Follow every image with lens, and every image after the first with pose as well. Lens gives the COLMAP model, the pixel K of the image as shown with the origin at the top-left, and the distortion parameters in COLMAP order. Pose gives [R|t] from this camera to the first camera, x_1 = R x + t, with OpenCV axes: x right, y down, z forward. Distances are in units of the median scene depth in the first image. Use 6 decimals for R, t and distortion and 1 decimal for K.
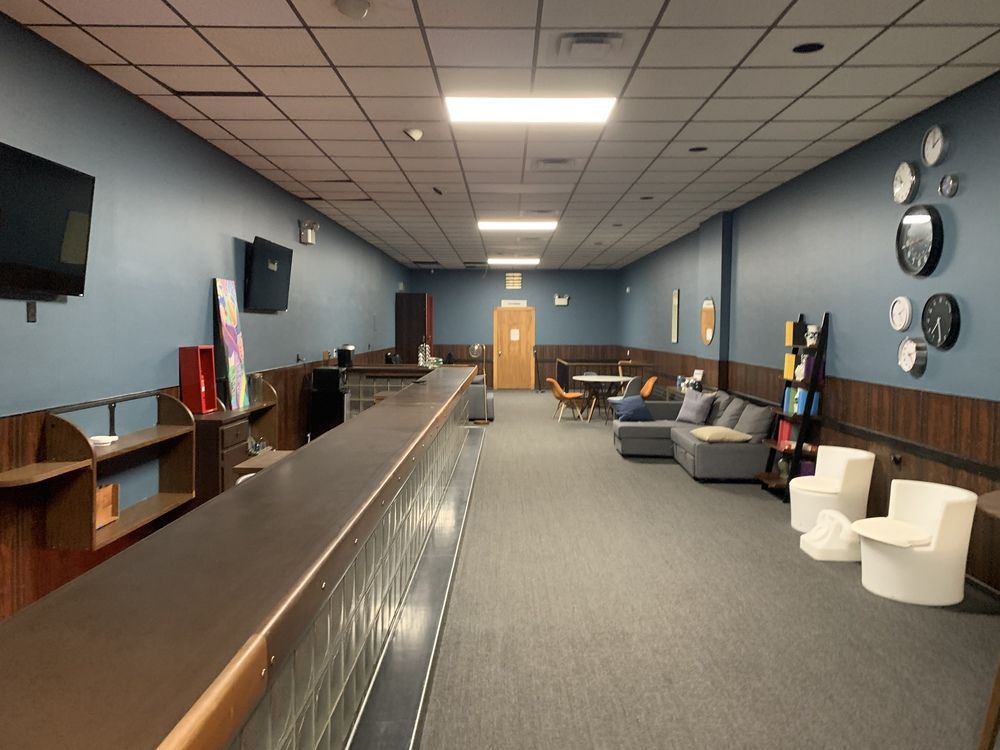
lens RADIAL K [[755.8, 0, 494.5], [0, 755.8, 377.9], [0, 0, 1]] dist [0.046071, -0.037715]
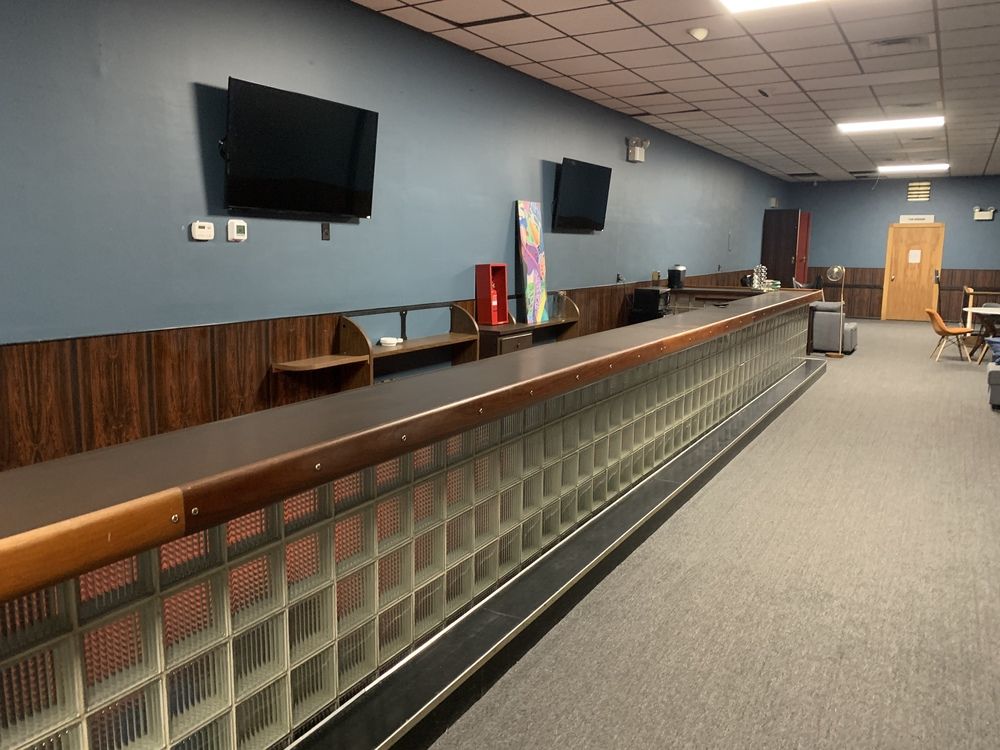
lens RADIAL K [[755.8, 0, 499.8], [0, 755.8, 374.2], [0, 0, 1]] dist [0.046071, -0.037715]
pose [[0.870423, 0.082147, -0.485403, 0.132952], [-0.034996, 0.993811, 0.105432, 0.001323], [0.491059, -0.074783, 0.867910, 0.036457]]
